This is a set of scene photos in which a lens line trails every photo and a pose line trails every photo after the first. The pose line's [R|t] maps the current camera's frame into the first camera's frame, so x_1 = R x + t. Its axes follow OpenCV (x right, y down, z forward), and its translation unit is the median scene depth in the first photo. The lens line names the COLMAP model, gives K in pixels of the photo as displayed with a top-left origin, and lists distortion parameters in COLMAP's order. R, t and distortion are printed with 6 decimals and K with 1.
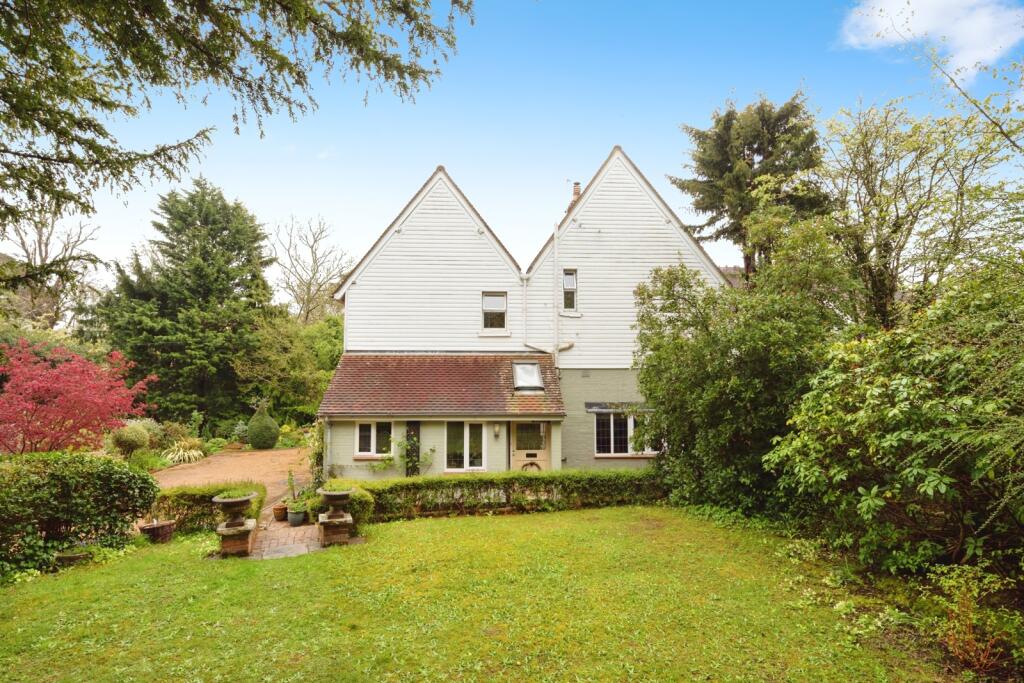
lens RADIAL K [[505.7, 0, 512.0], [0, 505.7, 341.5], [0, 0, 1]] dist [-0.004777, -0.000382]
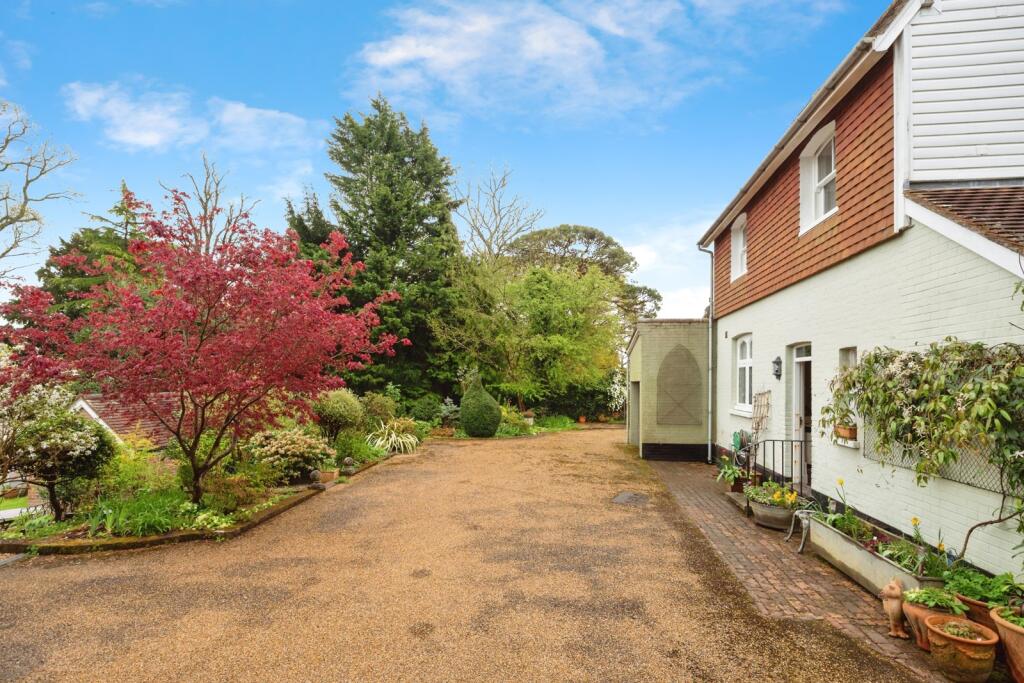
lens RADIAL K [[495.3, 0, 512.0], [0, 495.3, 341.5], [0, 0, 1]] dist [-0.001393, -0.000717]
pose [[0.981013, -0.003990, -0.193900, -0.279826], [0.003444, 0.999989, -0.003153, 0.071207], [0.193911, 0.002426, 0.981016, 0.289353]]
